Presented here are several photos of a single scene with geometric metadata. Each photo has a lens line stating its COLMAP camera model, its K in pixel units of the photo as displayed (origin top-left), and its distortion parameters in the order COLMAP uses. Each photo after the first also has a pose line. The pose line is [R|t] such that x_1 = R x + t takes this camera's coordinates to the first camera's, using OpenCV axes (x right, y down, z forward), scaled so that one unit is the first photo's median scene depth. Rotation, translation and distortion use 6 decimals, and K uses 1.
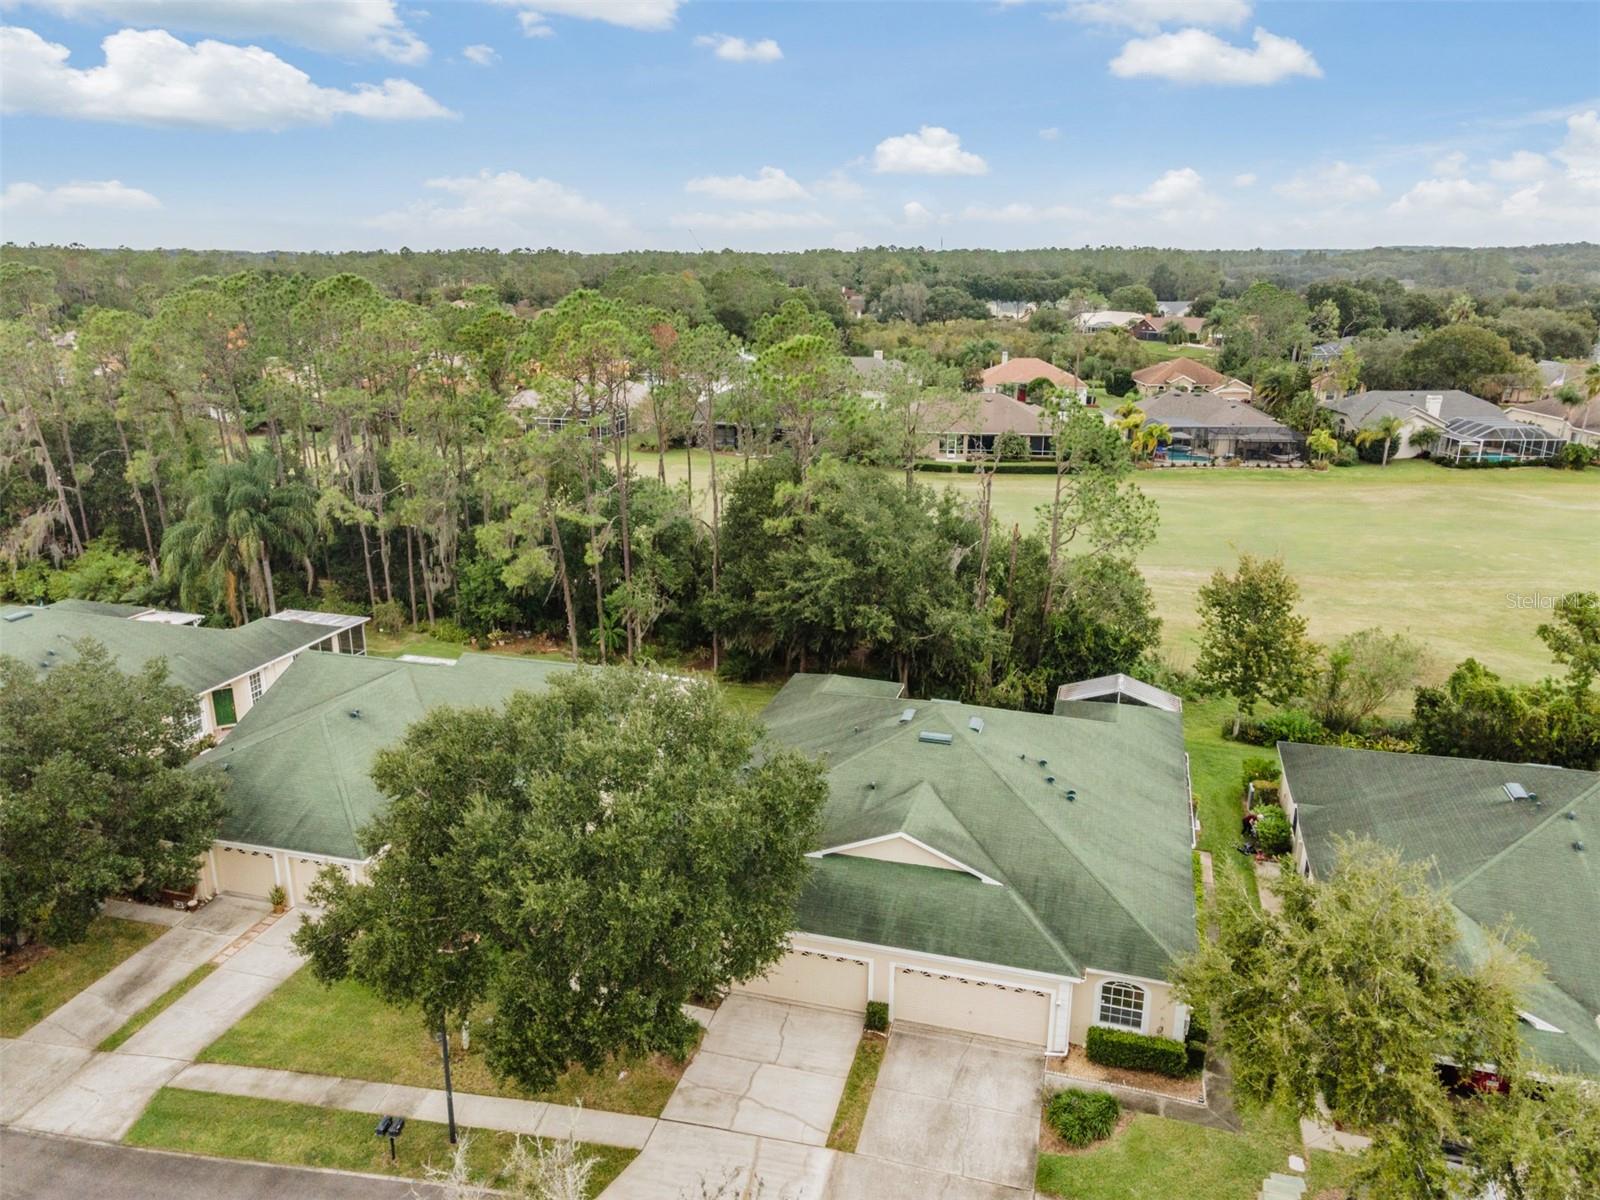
lens RADIAL K [[1240.8, 0, 795.3], [0, 1240.8, 607.5], [0, 0, 1]] dist [0.031155, 0.046873]
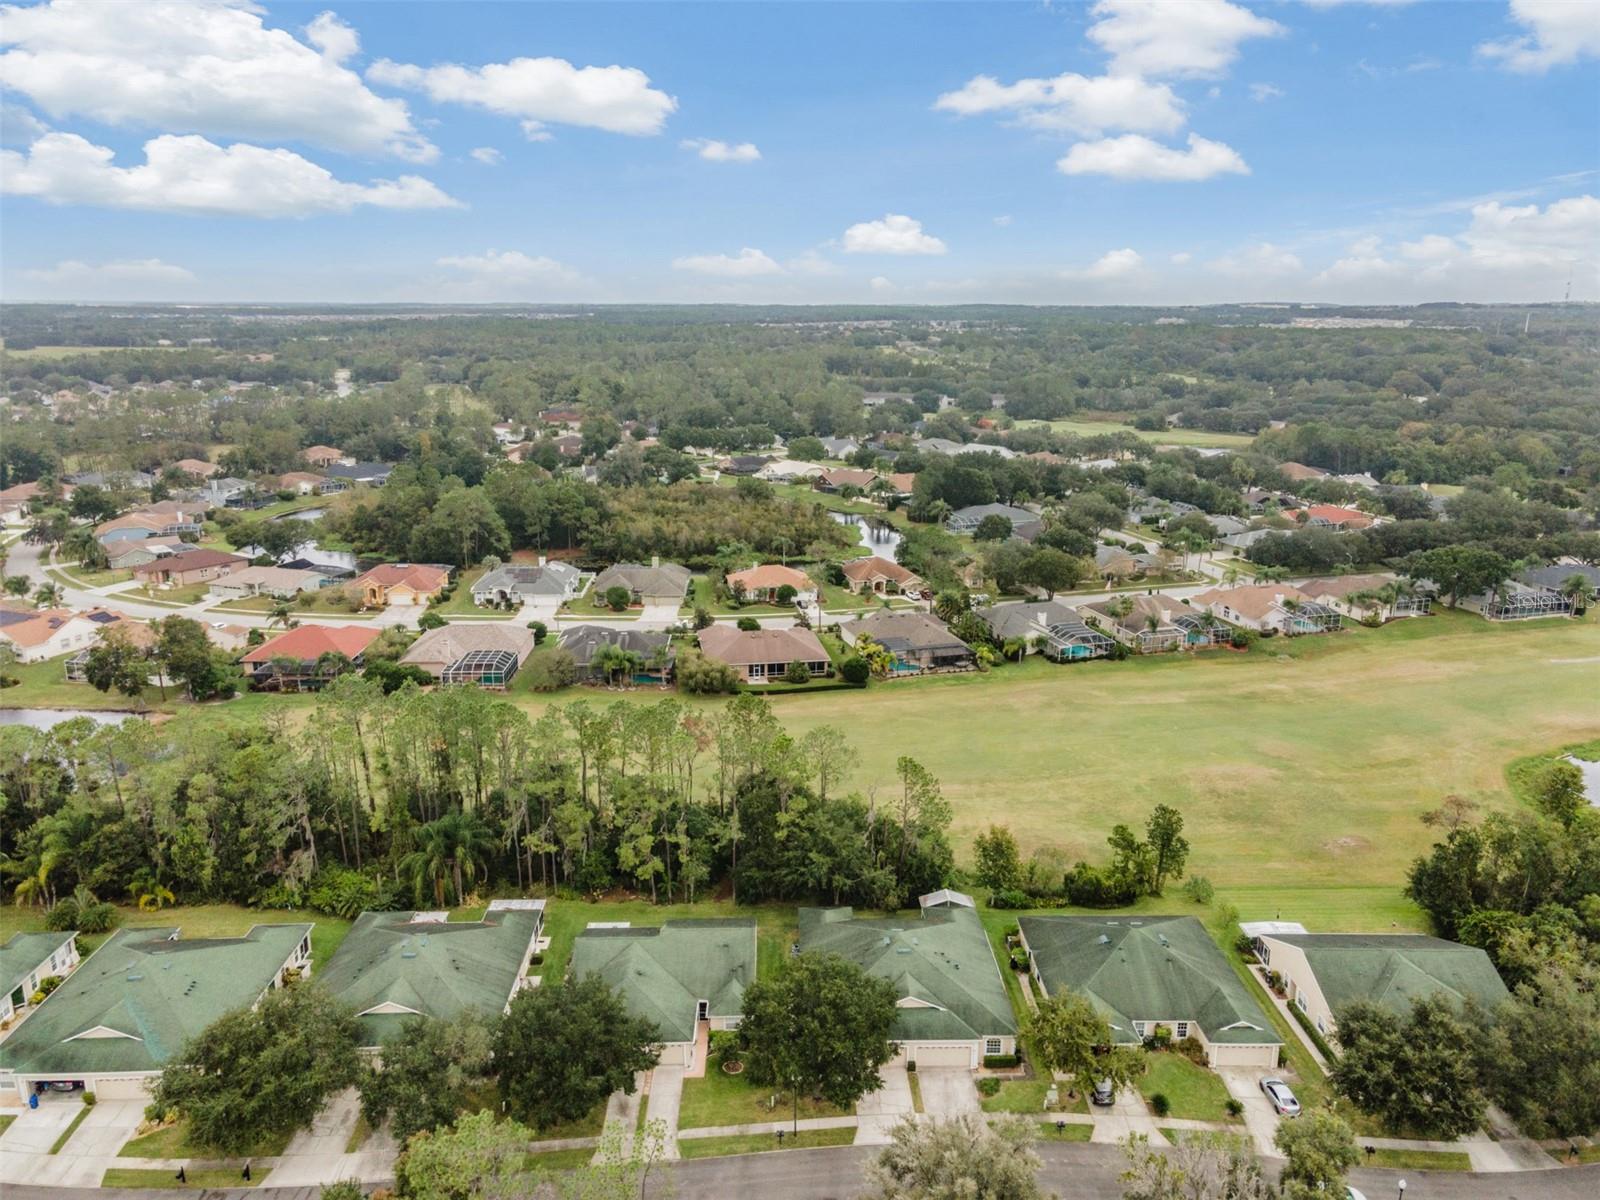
lens RADIAL K [[1240.8, 0, 843.5], [0, 1240.8, 627.0], [0, 0, 1]] dist [0.031155, 0.046873]
pose [[0.946139, -0.076865, 0.314505, -0.548034], [0.079526, 0.996823, 0.004381, -0.419562], [-0.313843, 0.020866, 0.949246, -1.005122]]
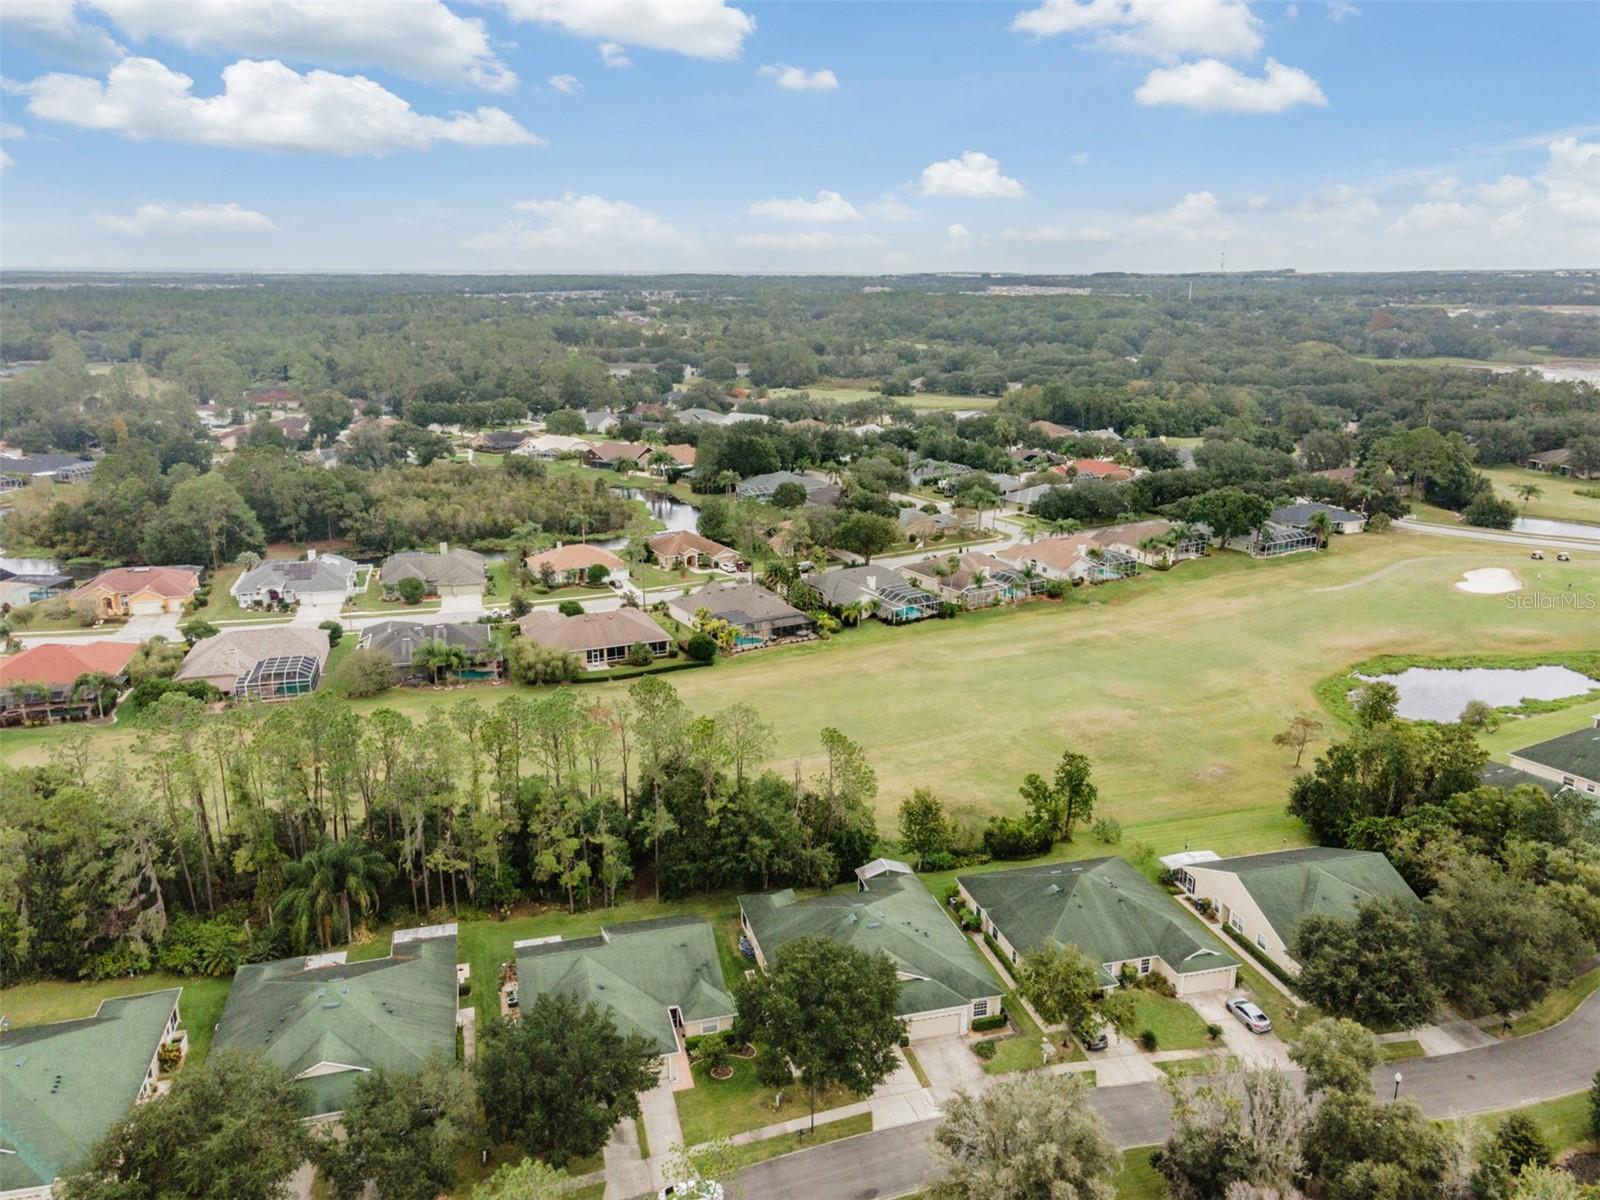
lens RADIAL K [[1240.8, 0, 866.7], [0, 1240.8, 617.6], [0, 0, 1]] dist [0.031155, 0.046873]
pose [[0.835751, -0.146661, 0.529160, -0.815820], [0.144002, 0.988483, 0.046531, -0.451284], [-0.529890, 0.037312, 0.847245, -0.804966]]
